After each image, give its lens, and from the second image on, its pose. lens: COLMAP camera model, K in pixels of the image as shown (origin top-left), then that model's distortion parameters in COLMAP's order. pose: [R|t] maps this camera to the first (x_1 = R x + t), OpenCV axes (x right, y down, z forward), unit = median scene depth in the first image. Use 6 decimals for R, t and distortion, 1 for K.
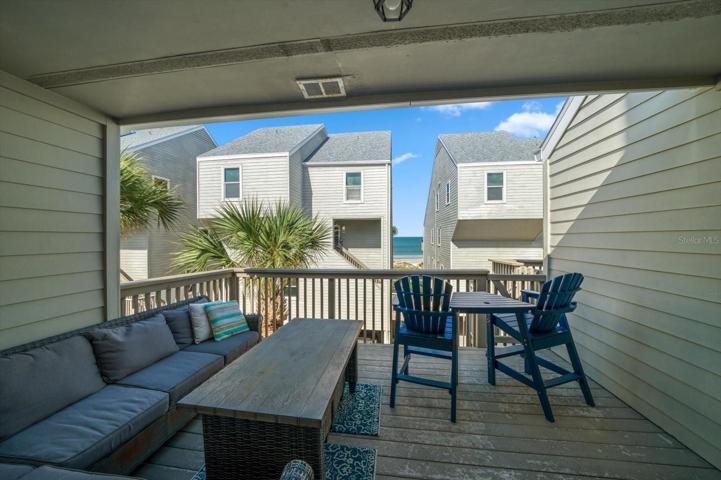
lens RADIAL K [[268.9, 0, 360.5], [0, 268.9, 240.0], [0, 0, 1]] dist [-0.000865, -0.000054]
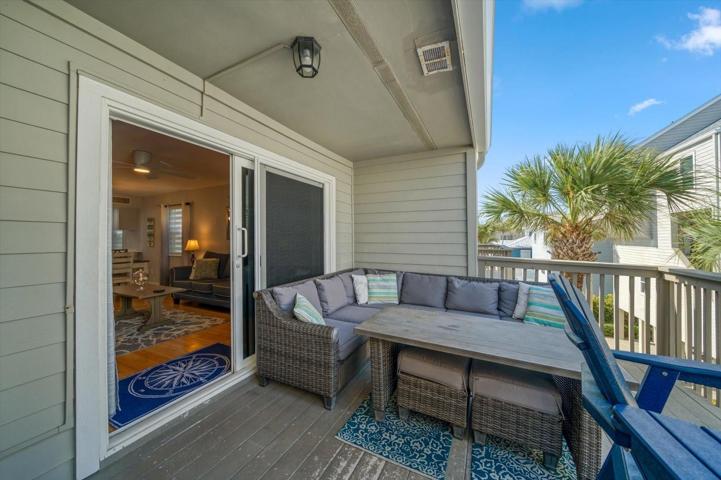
lens RADIAL K [[268.9, 0, 360.5], [0, 268.9, 240.0], [0, 0, 1]] dist [-0.000865, -0.000054]
pose [[-0.293789, 0.010159, -0.955816, 0.815069], [-0.013674, 0.999797, 0.014829, 0.081842], [0.955772, 0.017426, -0.293590, 0.942037]]
